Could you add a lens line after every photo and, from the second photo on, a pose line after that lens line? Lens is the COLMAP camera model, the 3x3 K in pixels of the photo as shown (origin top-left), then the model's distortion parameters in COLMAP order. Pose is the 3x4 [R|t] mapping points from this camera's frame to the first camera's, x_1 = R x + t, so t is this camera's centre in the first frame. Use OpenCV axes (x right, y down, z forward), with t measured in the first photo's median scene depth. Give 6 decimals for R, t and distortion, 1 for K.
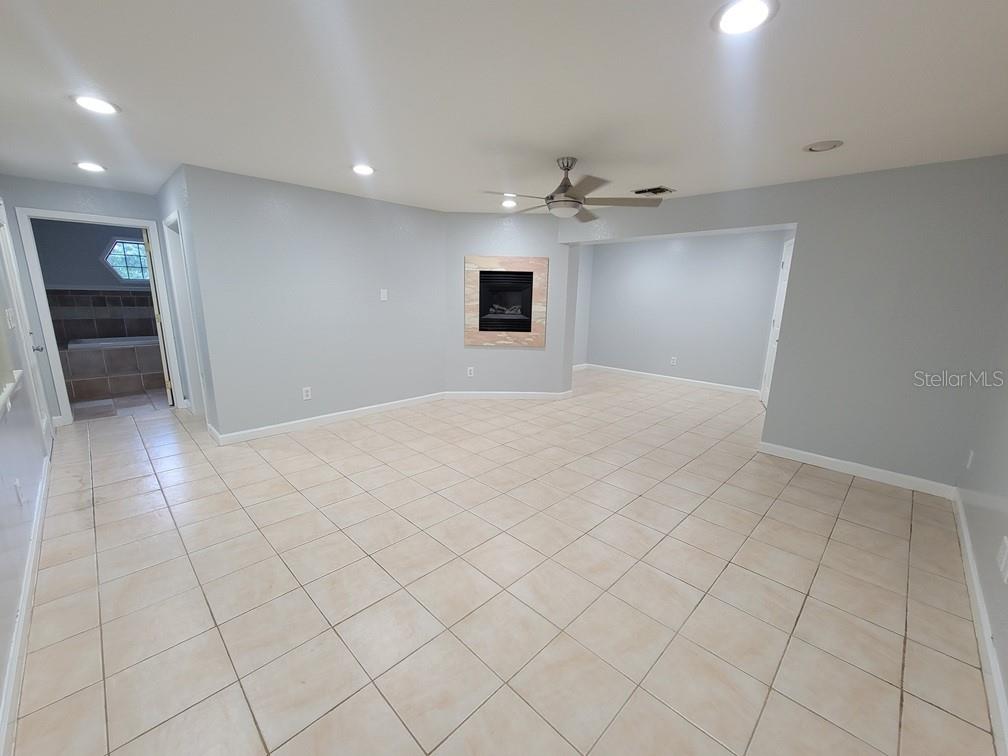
lens RADIAL K [[410.8, 0, 501.1], [0, 410.8, 384.0], [0, 0, 1]] dist [0.001697, -0.000534]
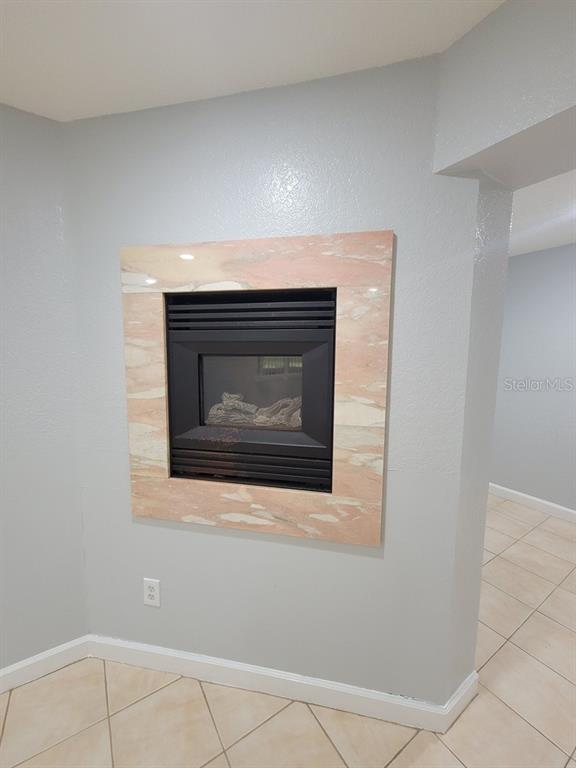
lens RADIAL K [[313.5, 0, 279.2], [0, 313.5, 384.4], [0, 0, 1]] dist [-0.001398, -0.000643]
pose [[0.976895, 0.008270, -0.213558, 0.084501], [-0.033453, 0.992851, -0.114576, -0.178757], [0.211083, 0.119072, 0.970188, 0.779718]]
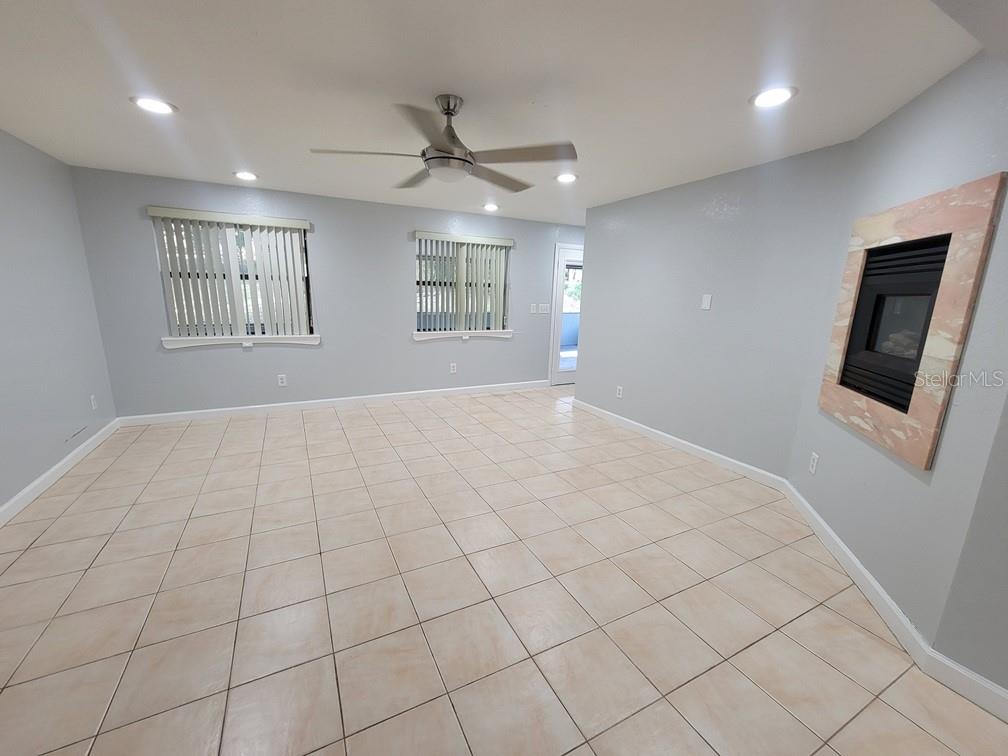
lens RADIAL K [[411.5, 0, 501.4], [0, 411.5, 383.2], [0, 0, 1]] dist [-0.001398, -0.000643]
pose [[-0.306608, 0.178748, -0.934901, 0.492333], [-0.237529, 0.936765, 0.257004, -0.160241], [0.921722, 0.300866, -0.244762, 0.778161]]
